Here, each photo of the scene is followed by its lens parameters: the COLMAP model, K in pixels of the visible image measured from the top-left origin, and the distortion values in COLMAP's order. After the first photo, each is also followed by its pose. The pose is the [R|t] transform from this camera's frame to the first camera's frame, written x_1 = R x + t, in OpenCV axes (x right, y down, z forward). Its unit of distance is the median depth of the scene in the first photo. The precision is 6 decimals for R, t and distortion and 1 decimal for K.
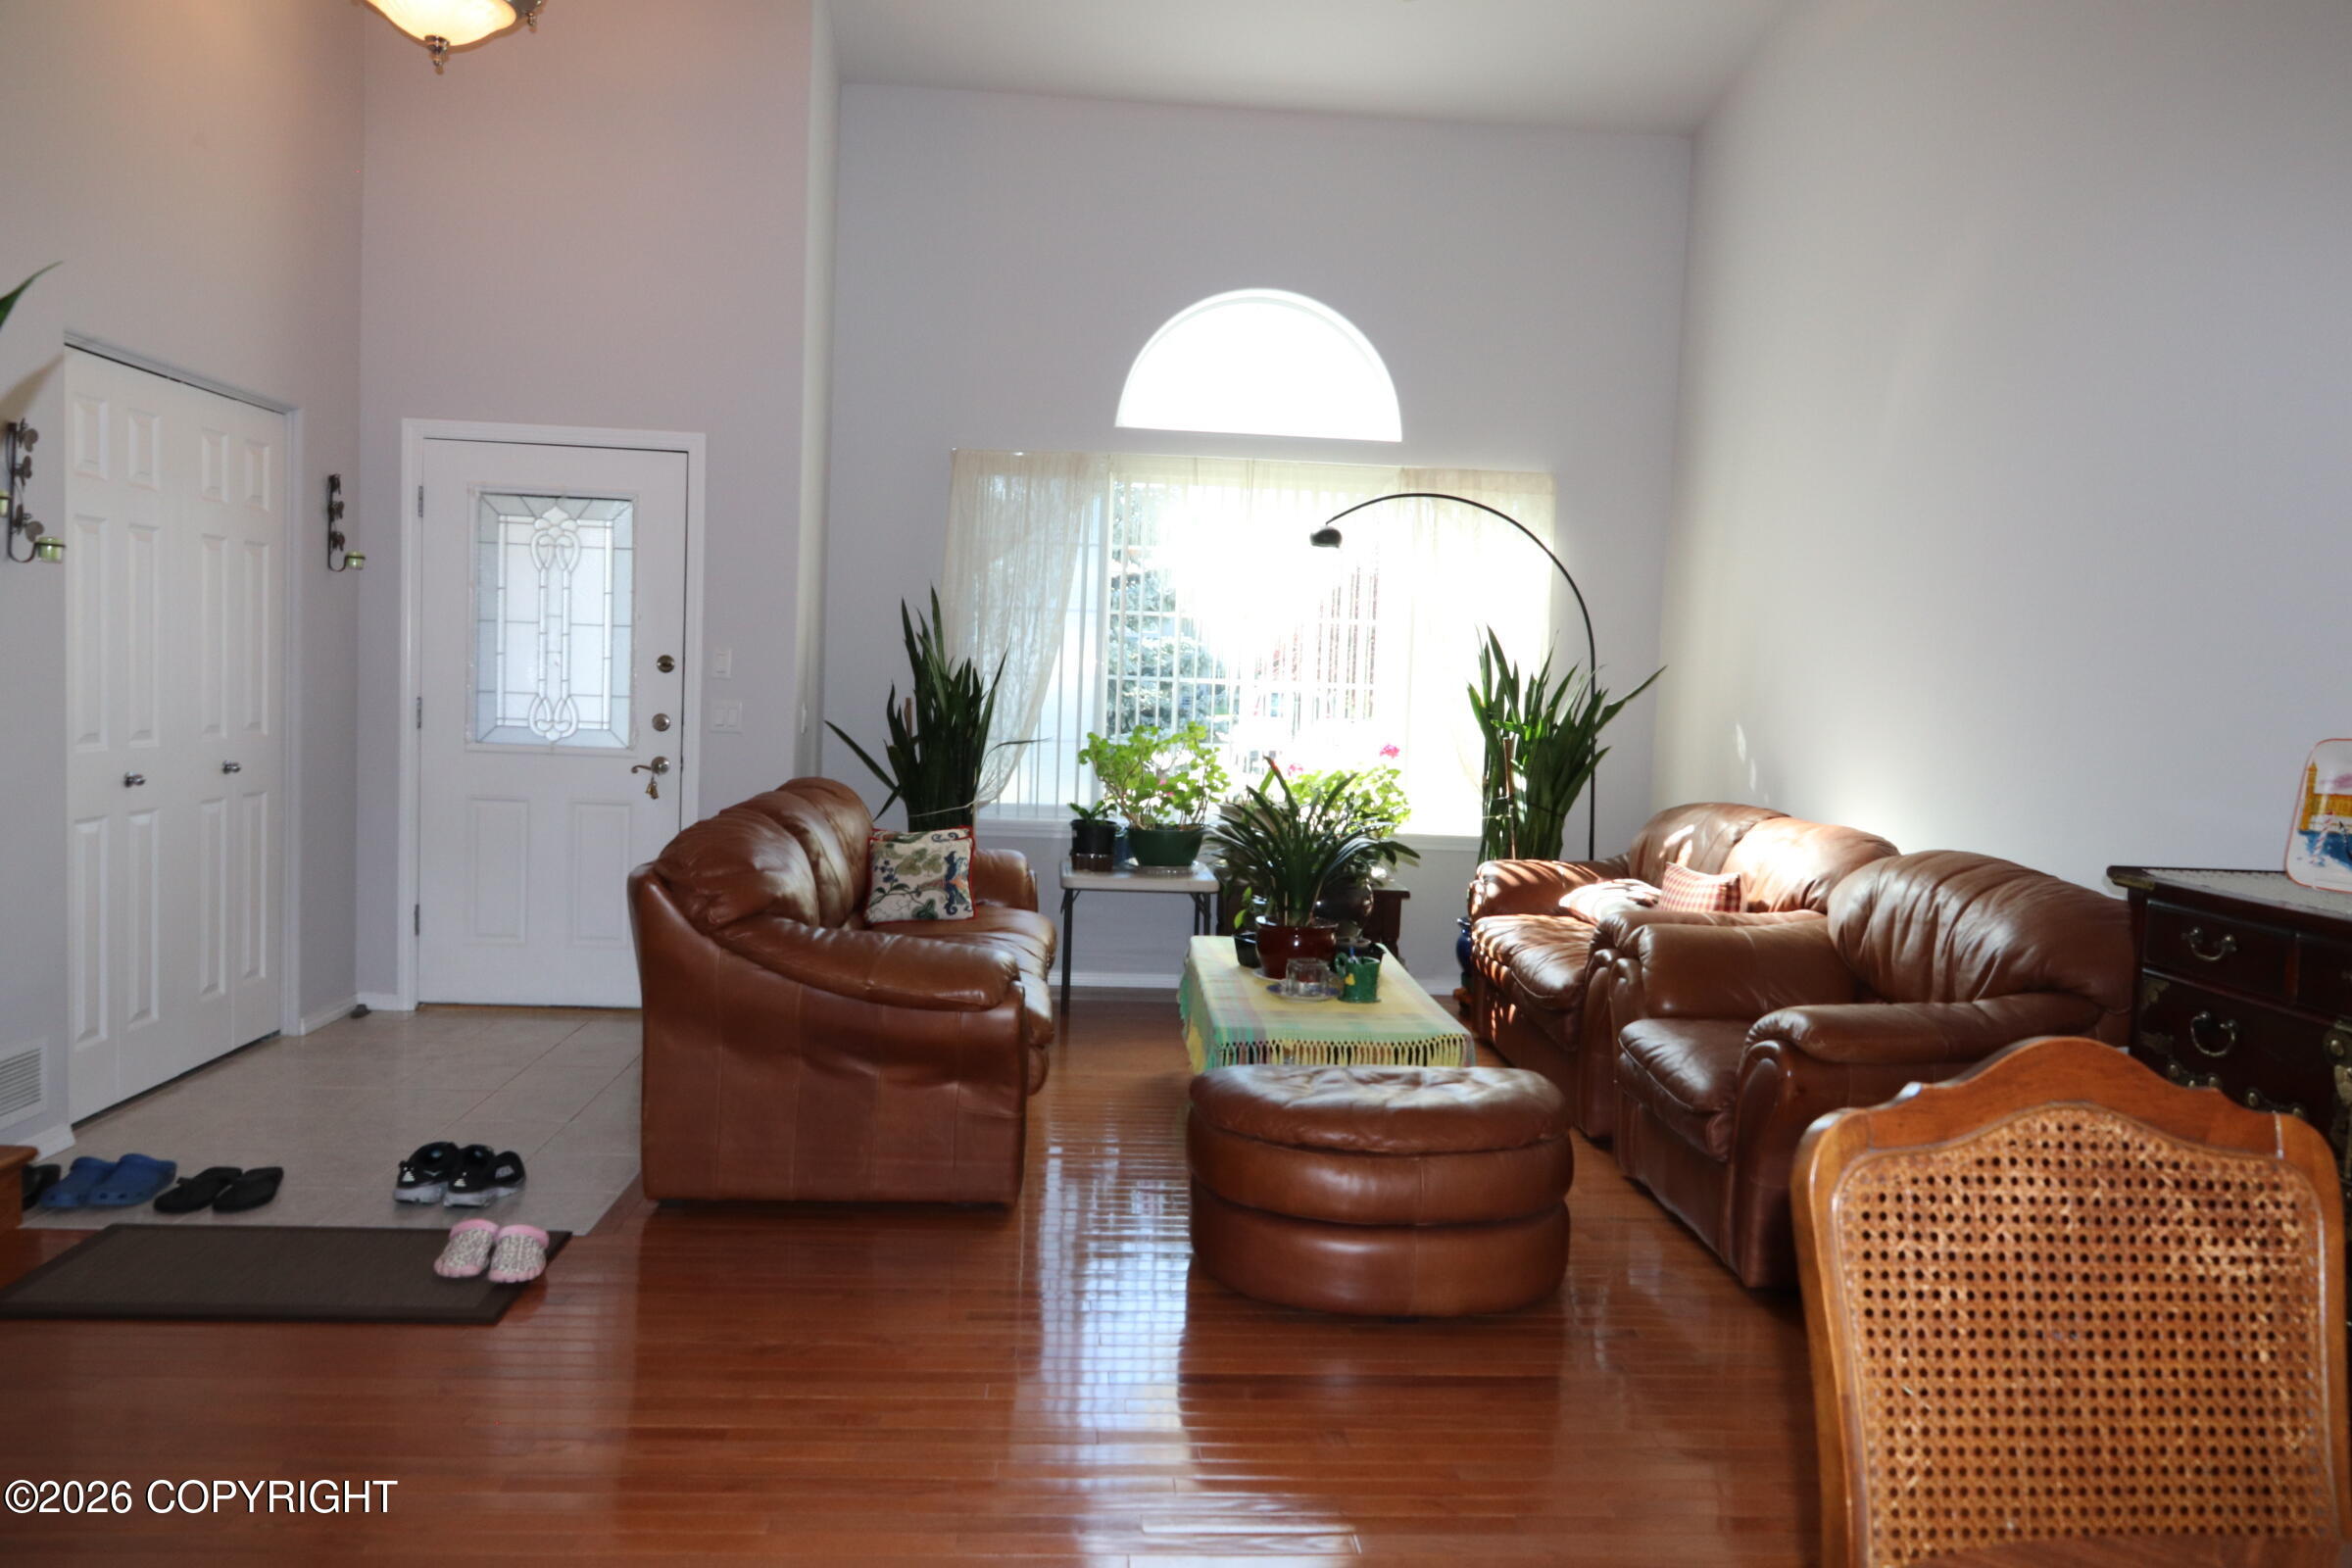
lens RADIAL K [[1605.5, 0, 1176.0], [0, 1605.5, 784.0], [0, 0, 1]] dist [-0.005742, 0.003270]
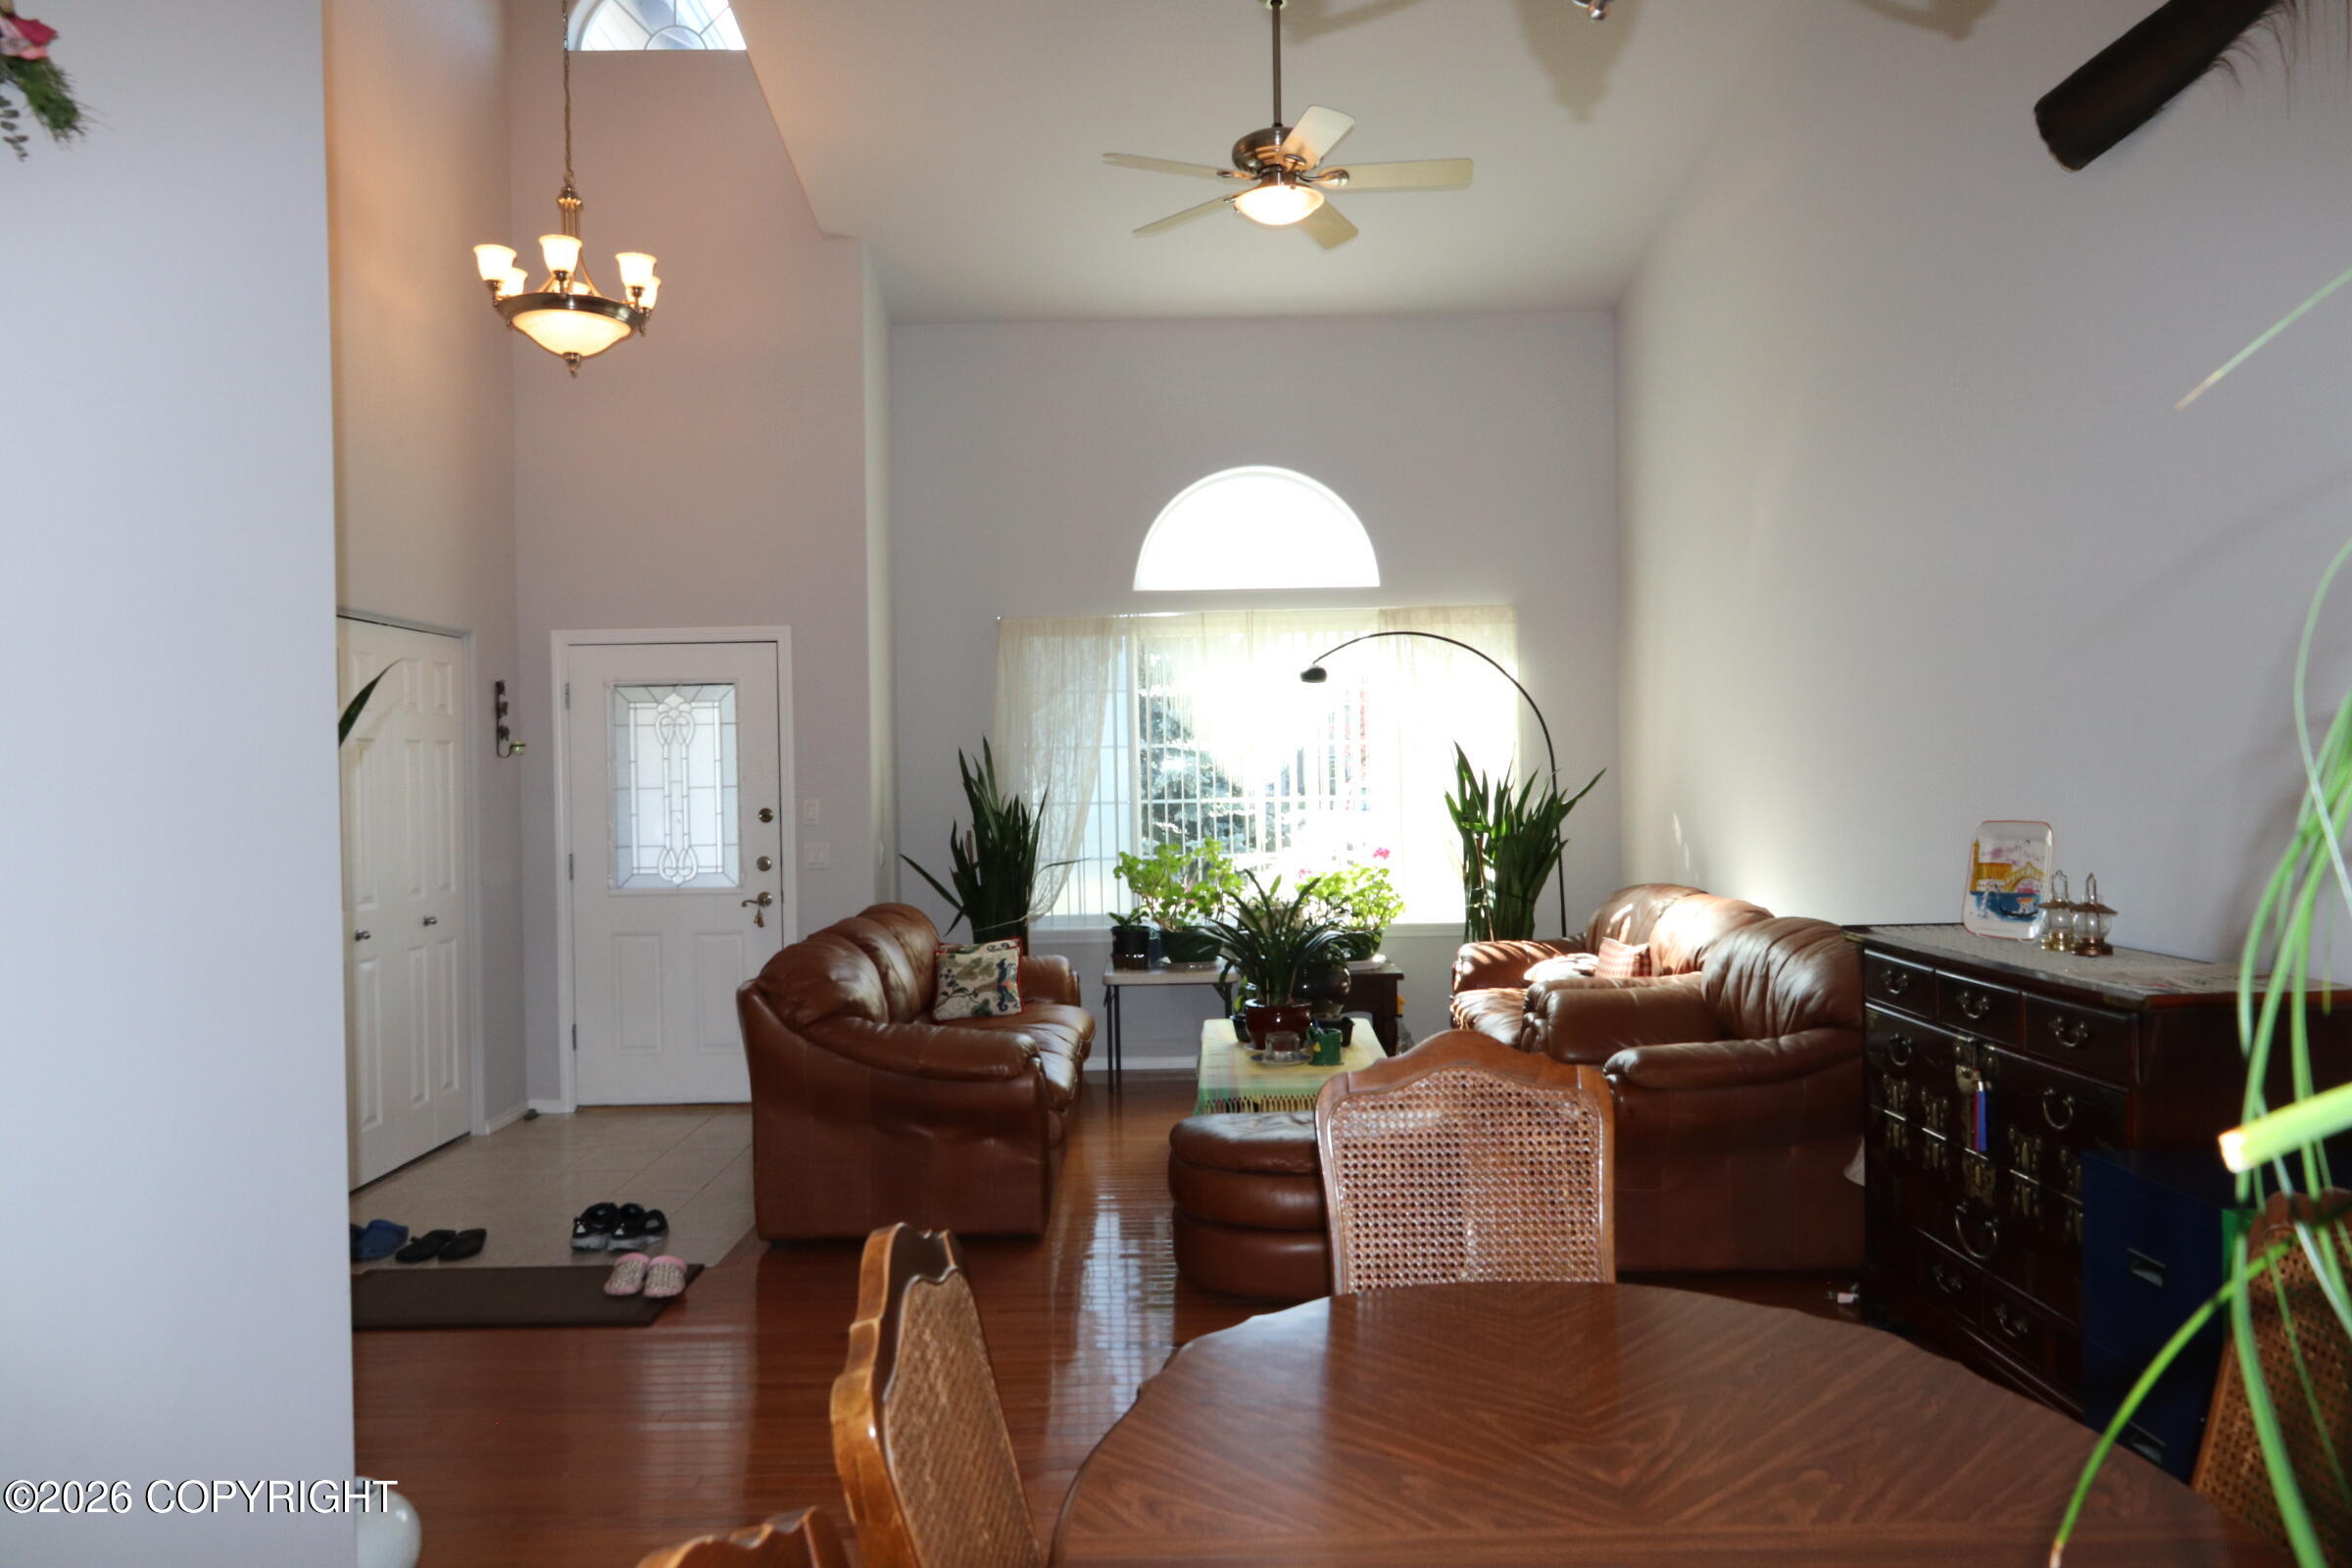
lens RADIAL K [[1604.5, 0, 1176.0], [0, 1604.5, 784.0], [0, 0, 1]] dist [-0.006061, 0.001140]
pose [[0.995976, -0.057875, -0.068430, 0.082634], [0.053606, 0.996594, -0.062666, -0.006613], [0.071824, 0.058745, 0.995686, -0.206784]]
